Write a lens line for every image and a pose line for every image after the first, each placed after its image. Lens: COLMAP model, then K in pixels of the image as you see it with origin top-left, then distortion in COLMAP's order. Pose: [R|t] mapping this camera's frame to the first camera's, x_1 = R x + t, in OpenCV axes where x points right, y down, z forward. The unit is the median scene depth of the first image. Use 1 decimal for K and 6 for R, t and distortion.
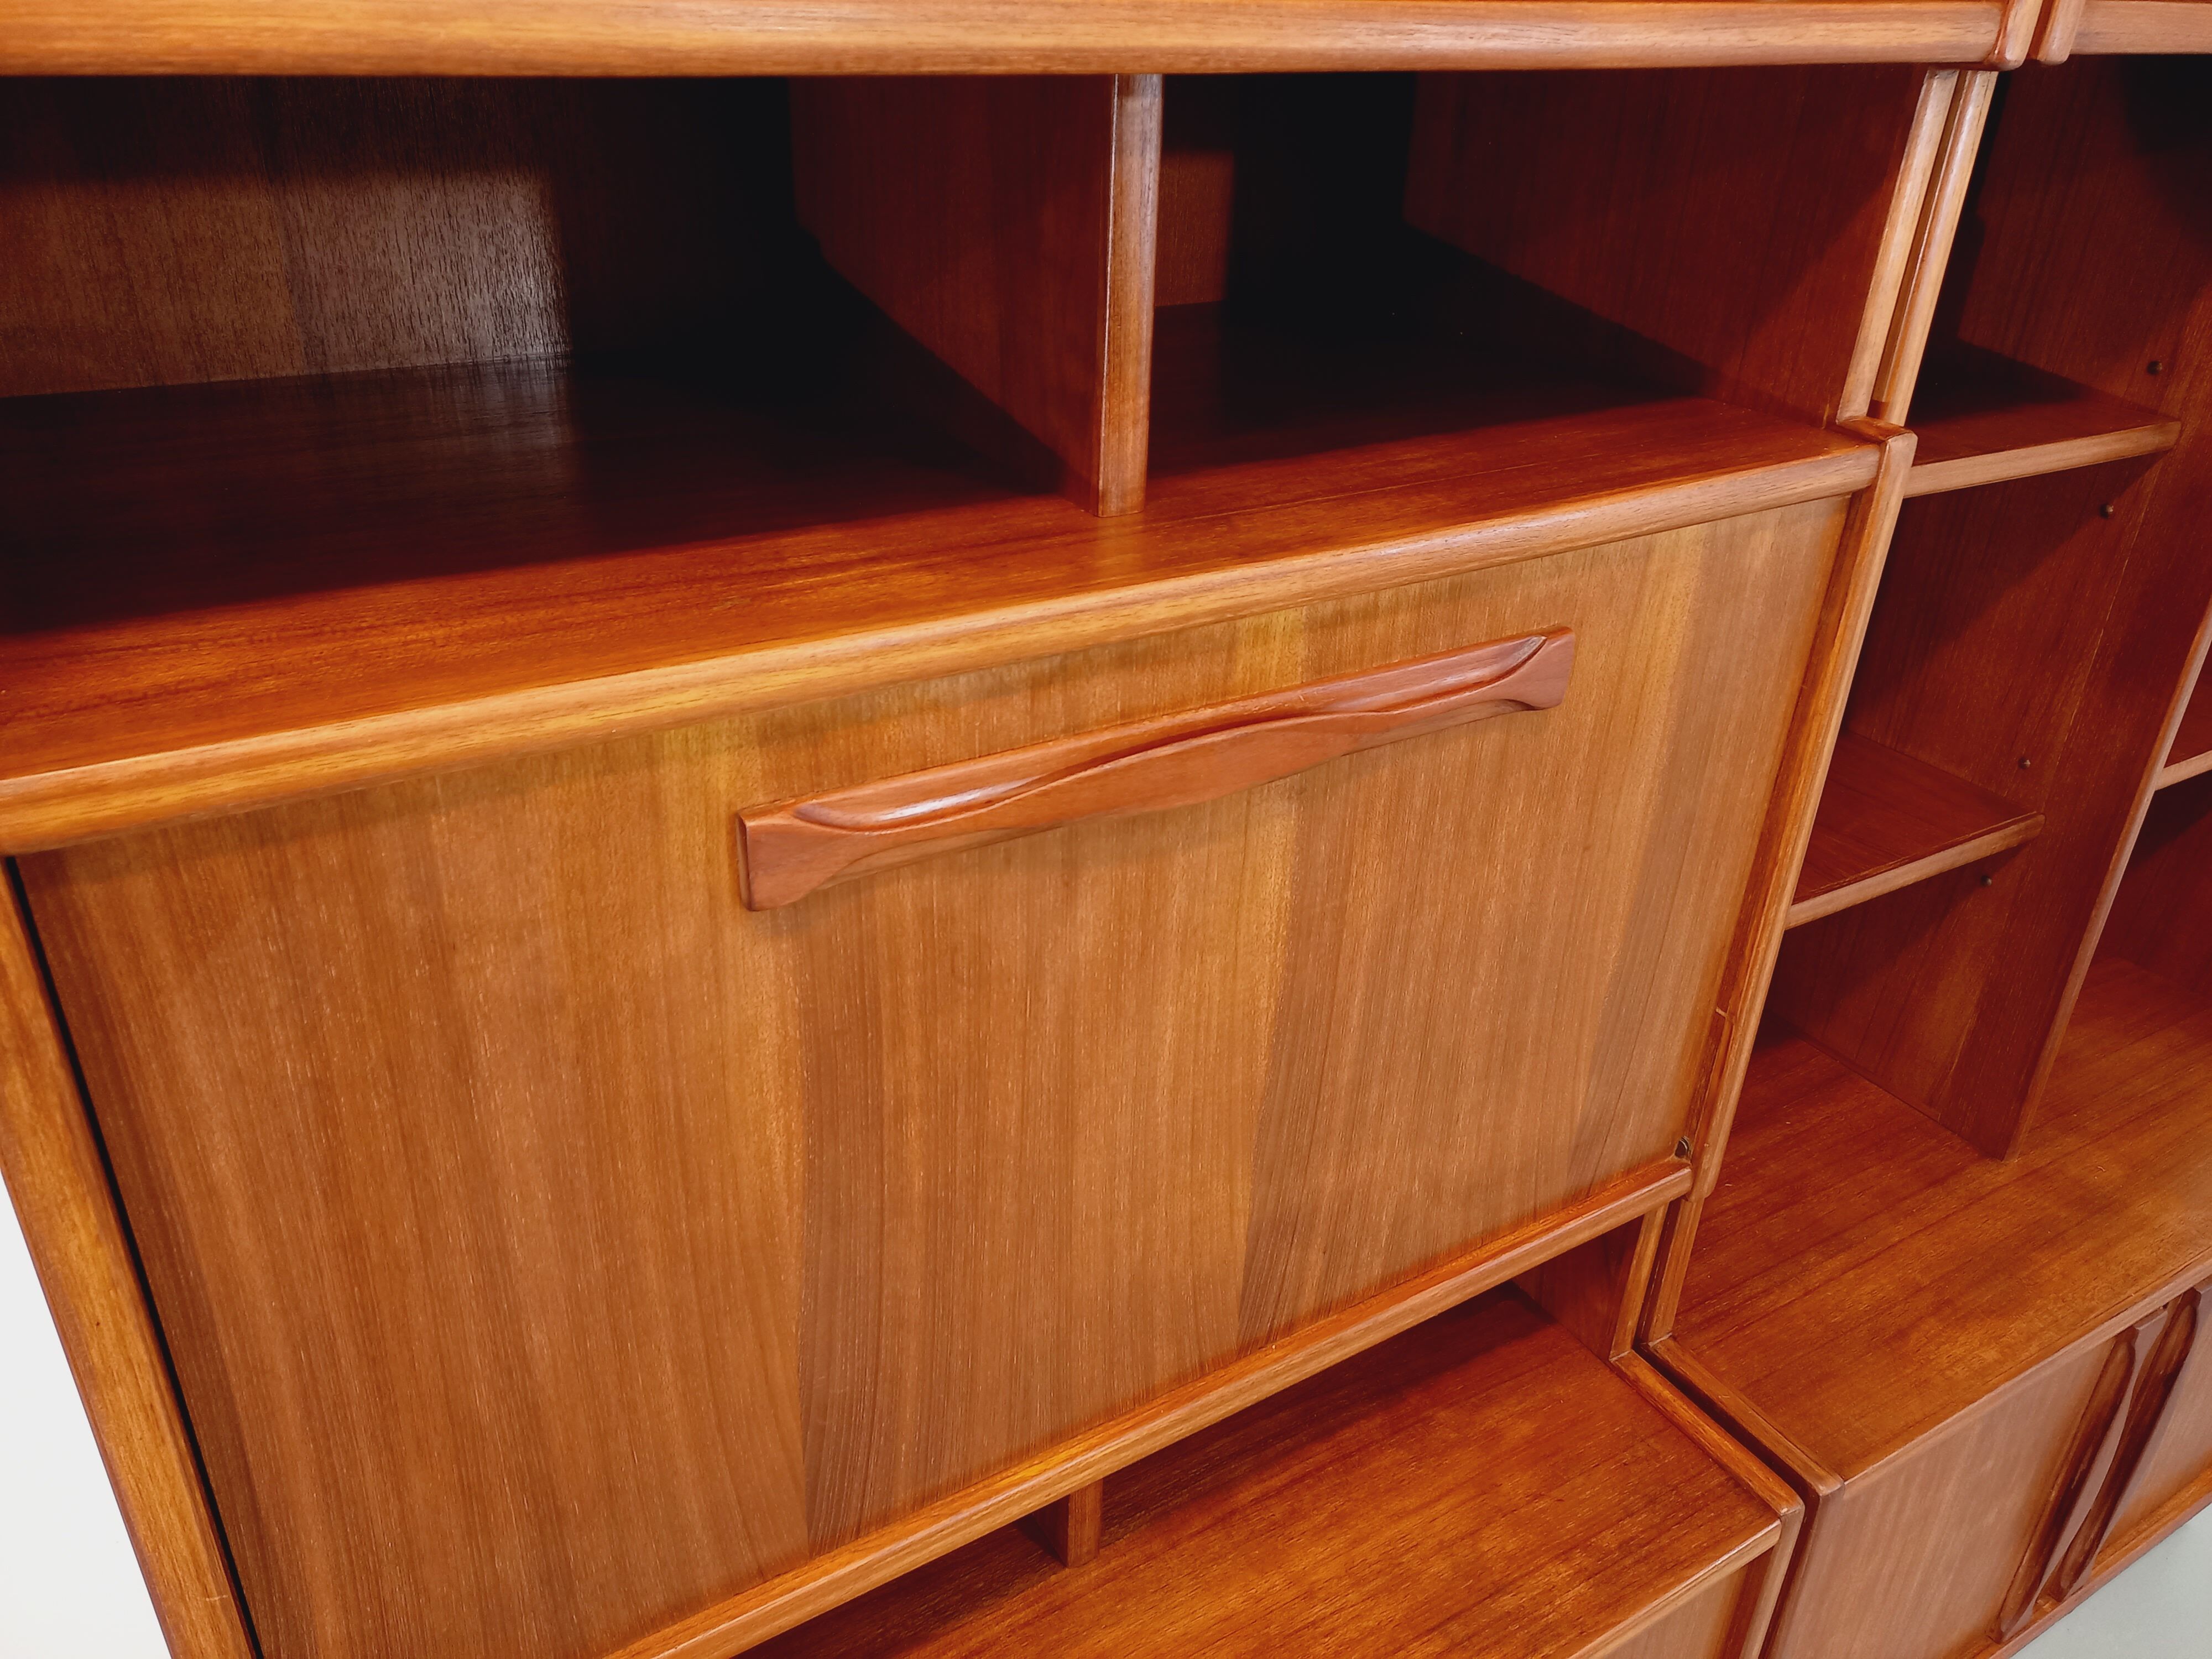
lens RADIAL K [[1616.7, 0, 1093.1], [0, 1616.7, 809.4], [0, 0, 1]] dist [0.085727, -0.078439]
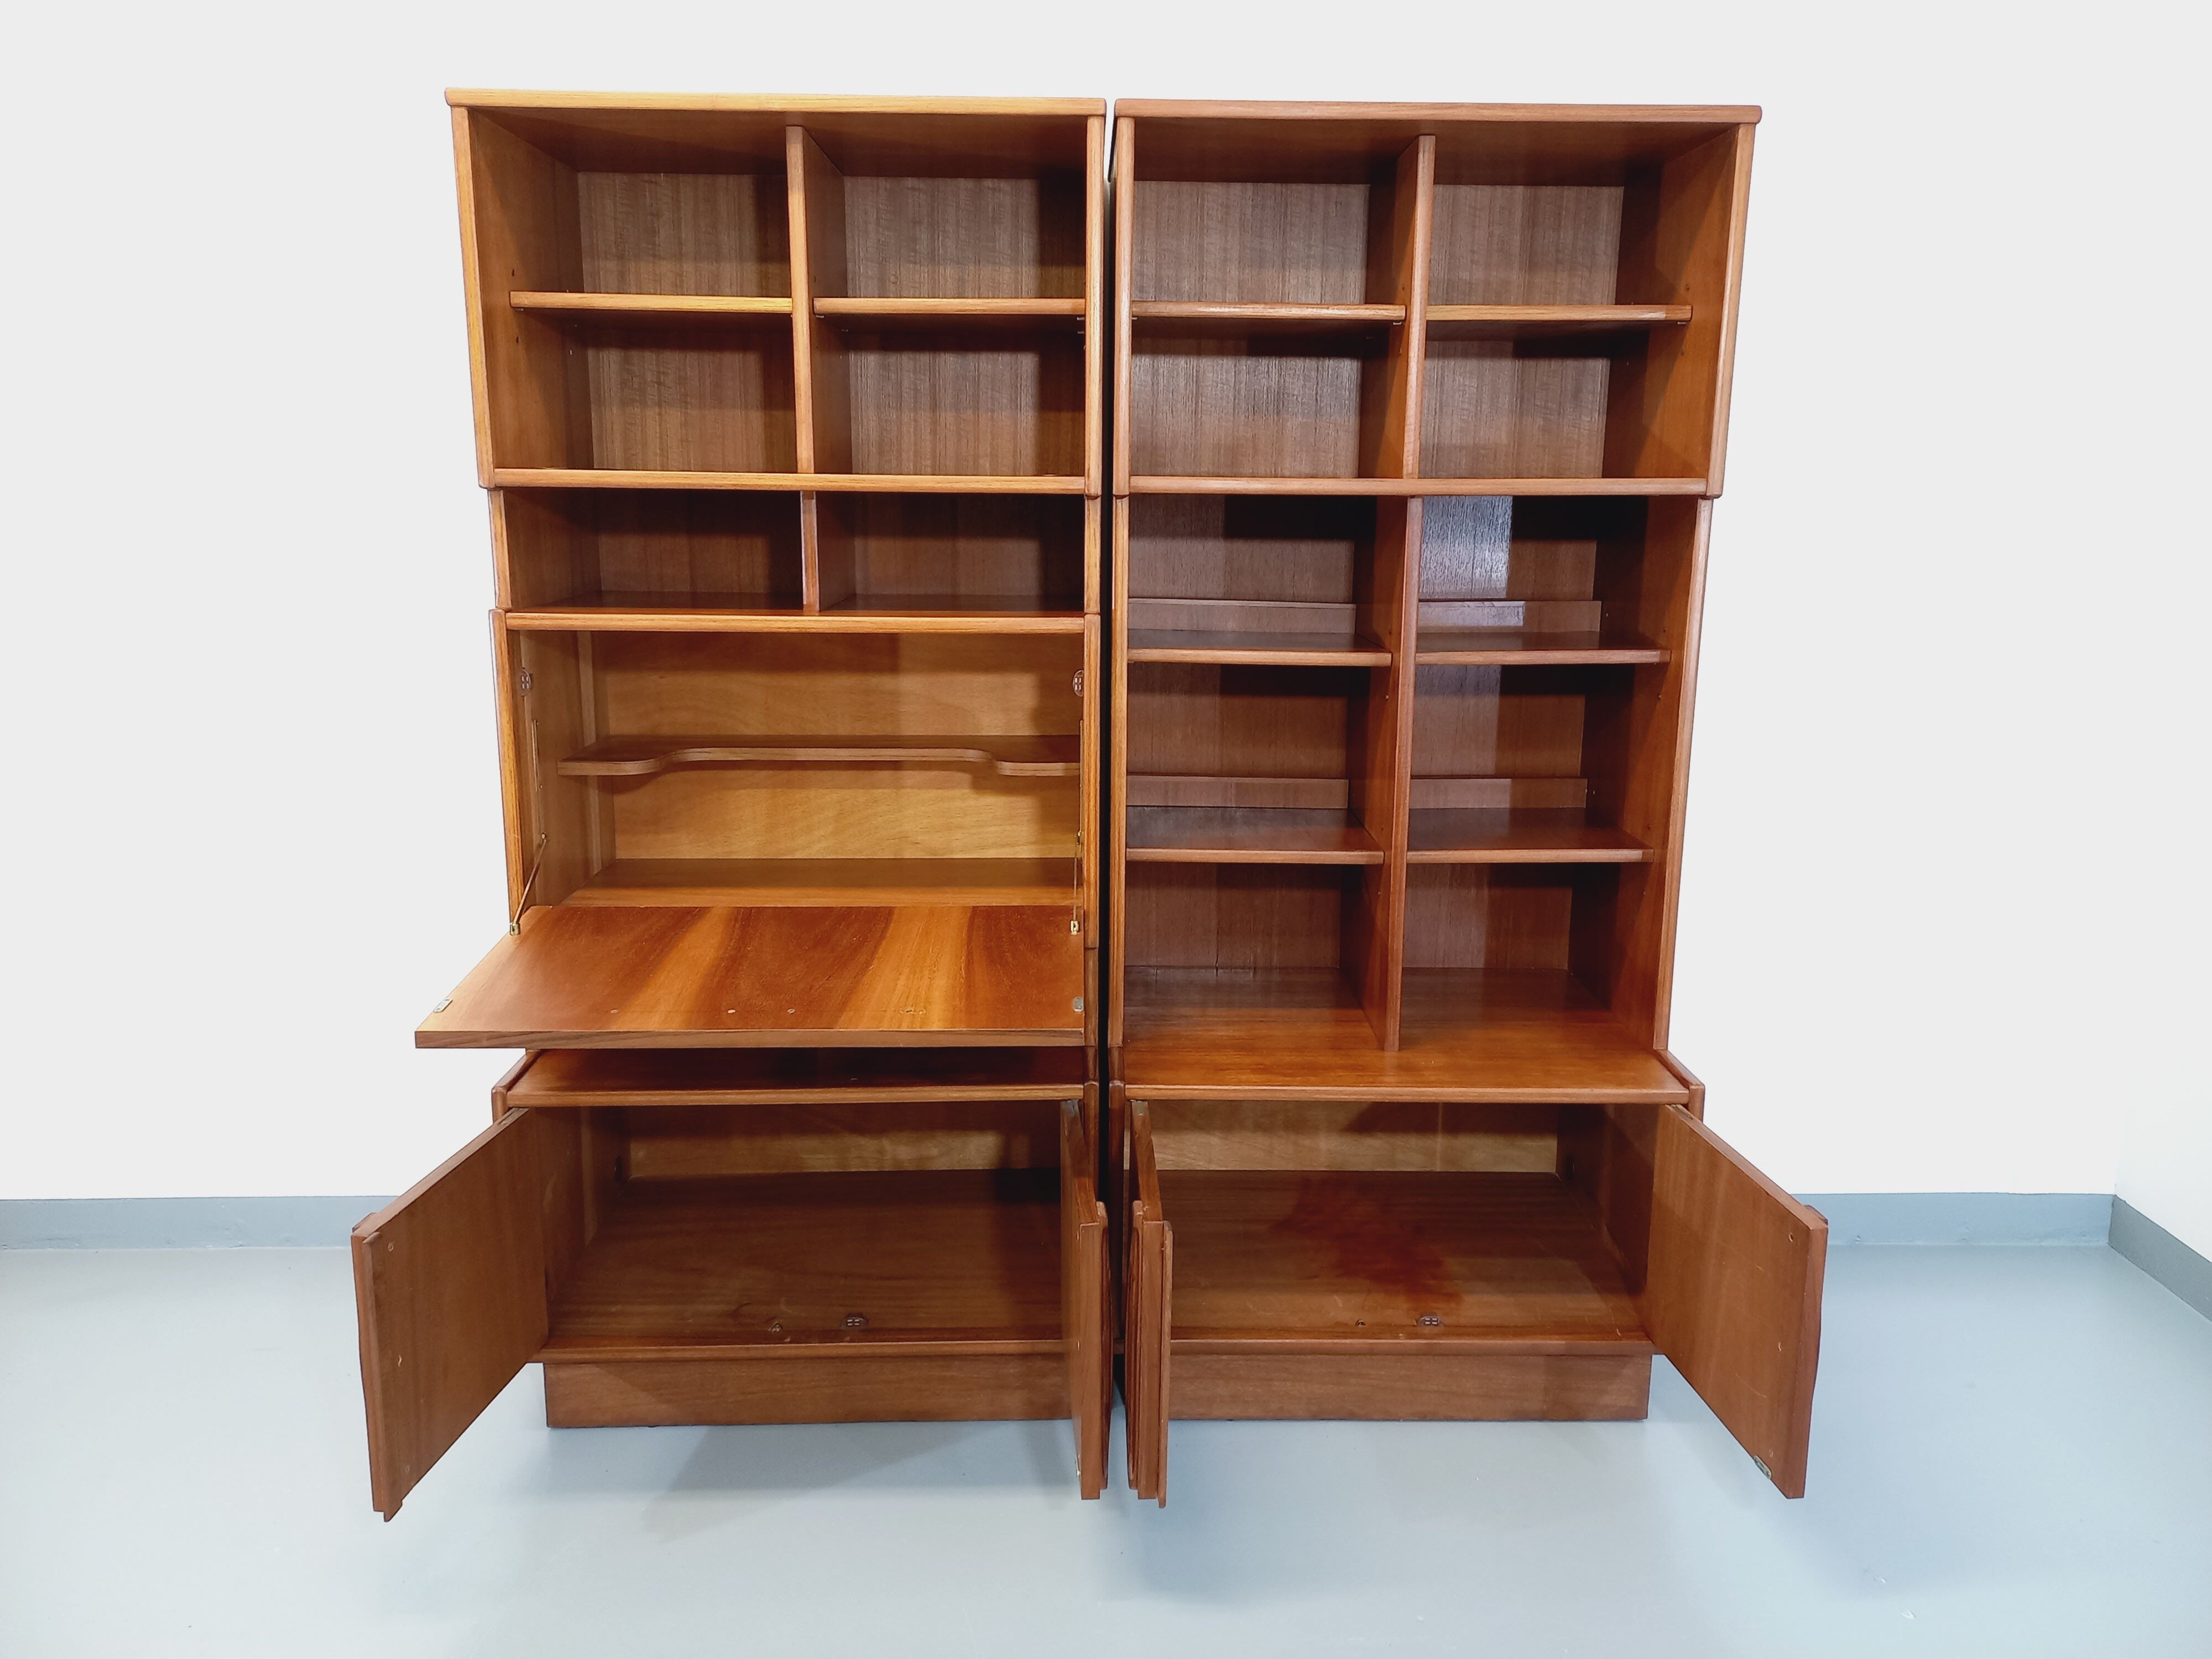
lens RADIAL K [[1616.7, 0, 1119.6], [0, 1616.7, 796.6], [0, 0, 1]] dist [0.085727, -0.078439]
pose [[0.869242, 0.075143, -0.488644, 1.923223], [-0.213026, 0.948849, -0.233035, 0.712033], [0.446138, 0.306657, 0.840787, -1.236431]]
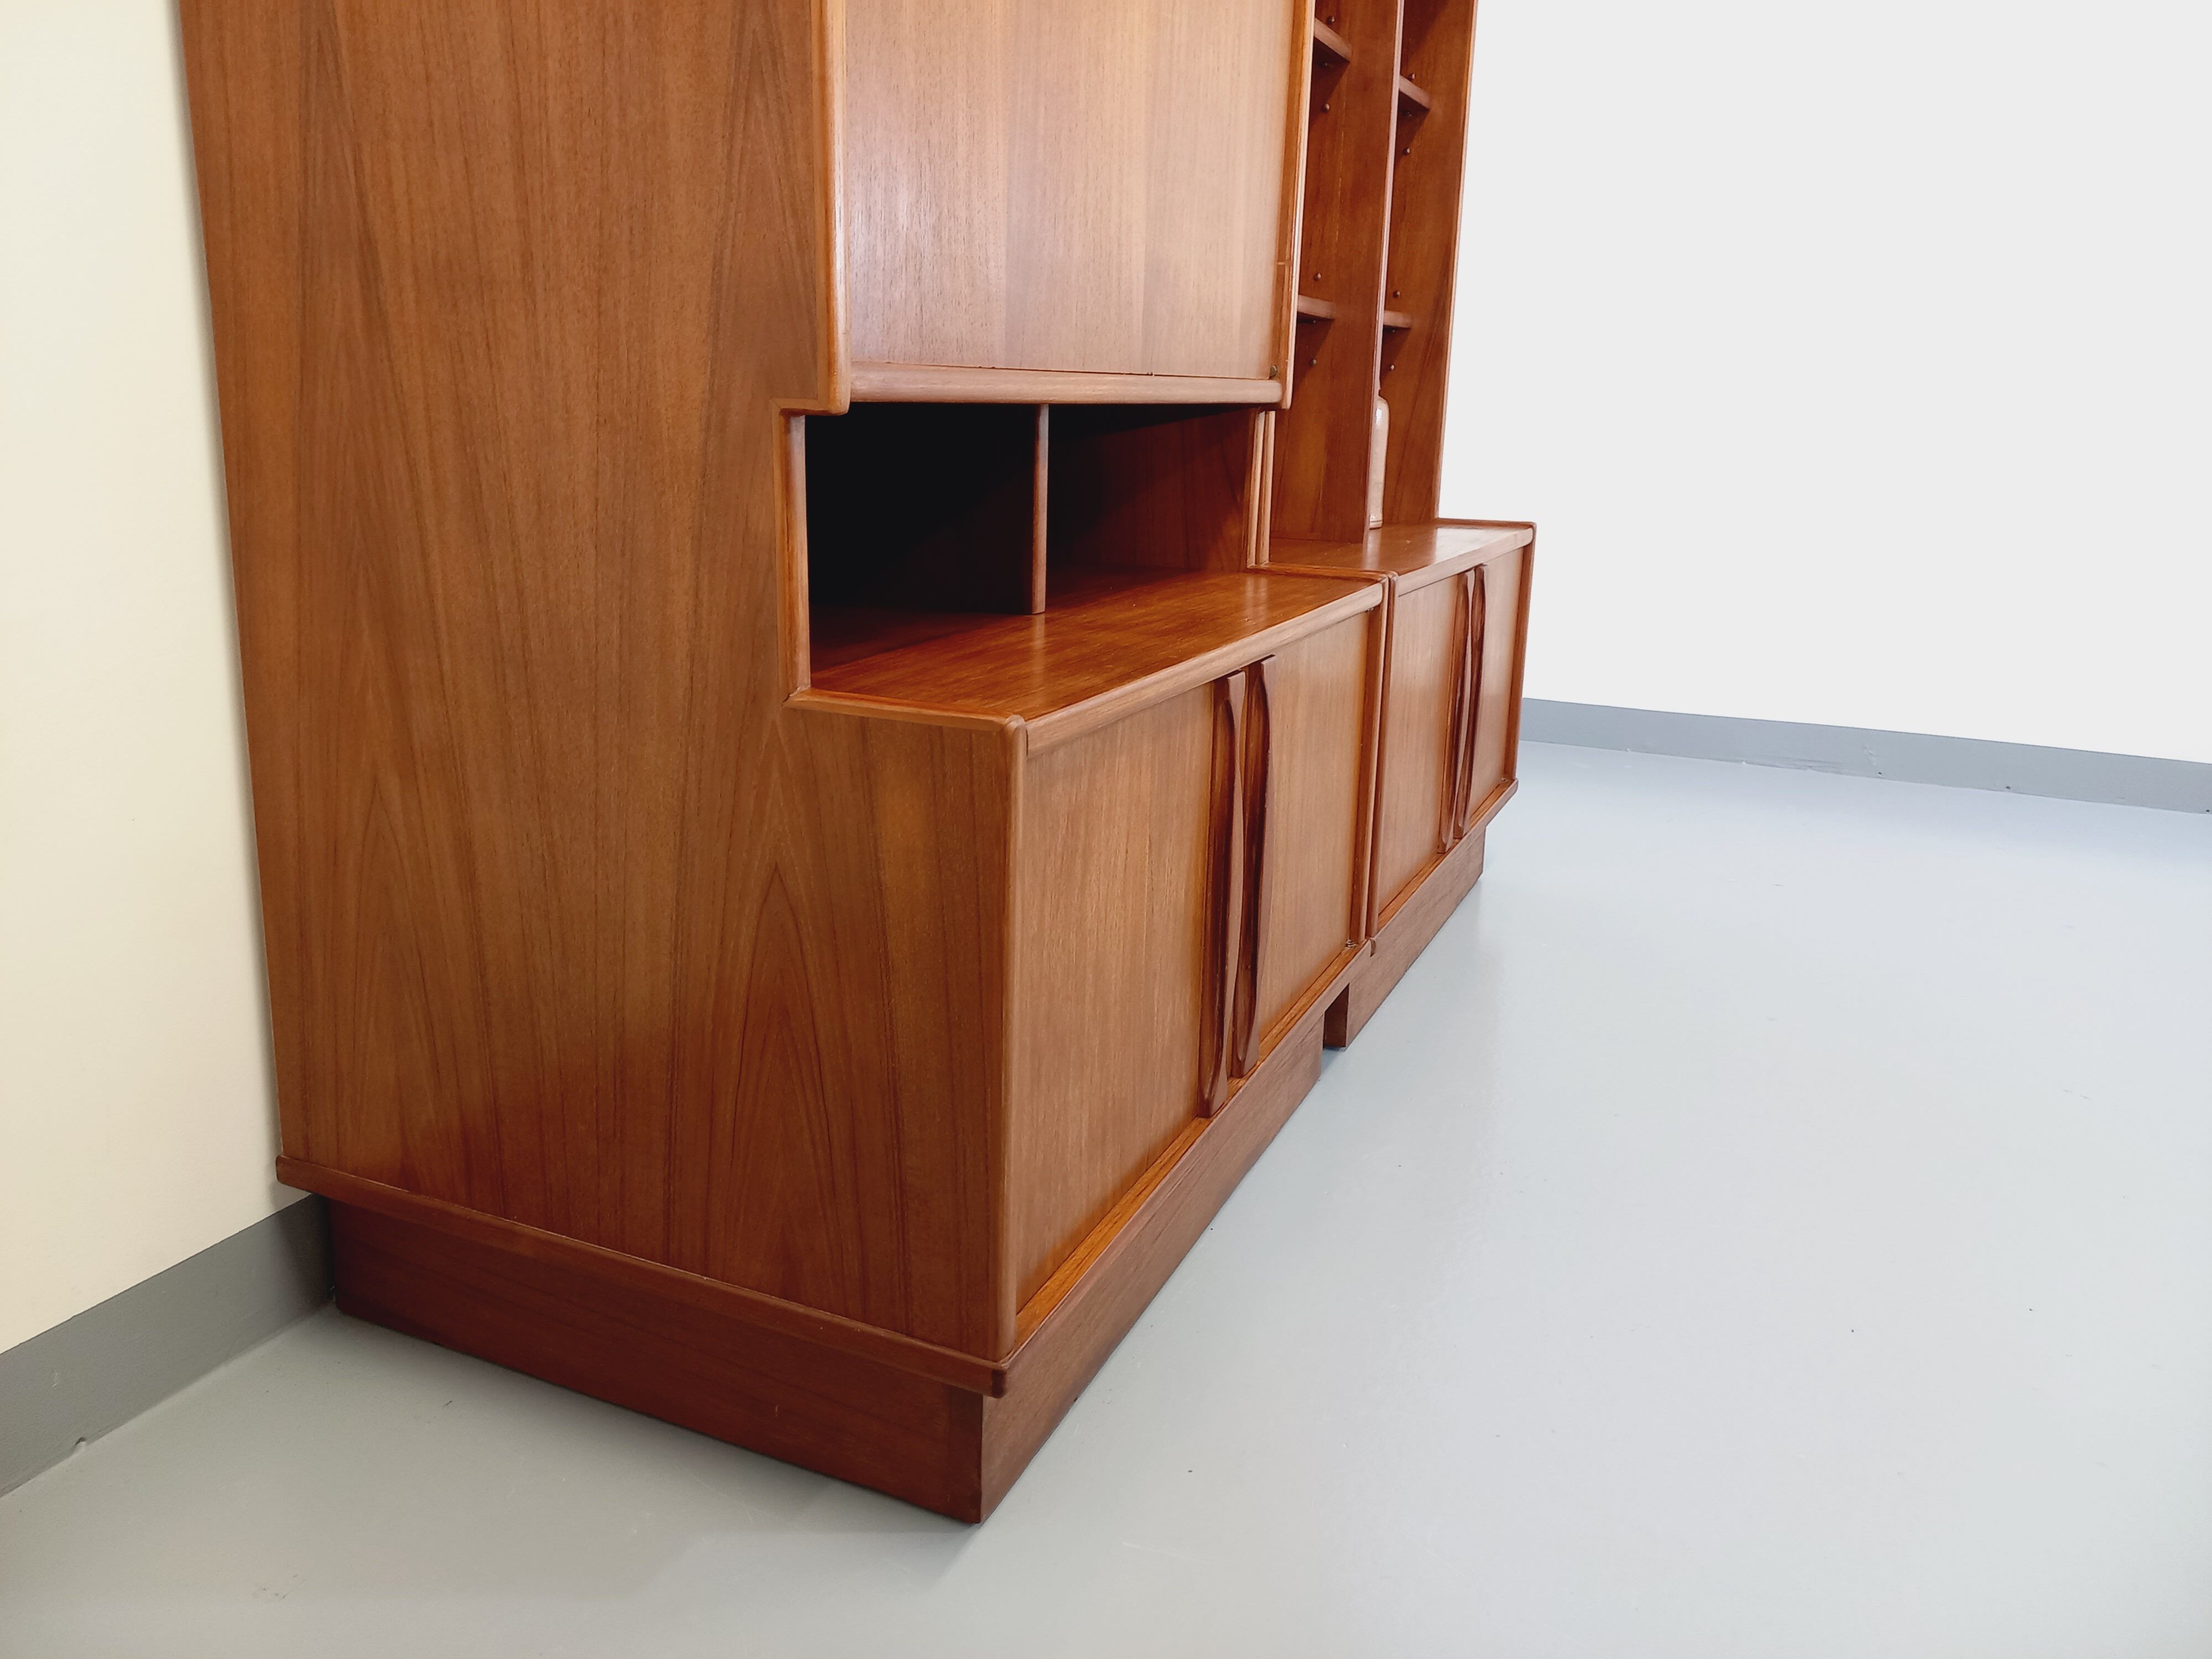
lens RADIAL K [[1616.7, 0, 1103.9], [0, 1616.7, 739.8], [0, 0, 1]] dist [0.085727, -0.078439]
pose [[0.821477, -0.128435, 0.555589, -0.893676], [0.261872, 0.950460, -0.167479, 0.975831], [-0.506555, 0.283073, 0.814415, -0.141576]]
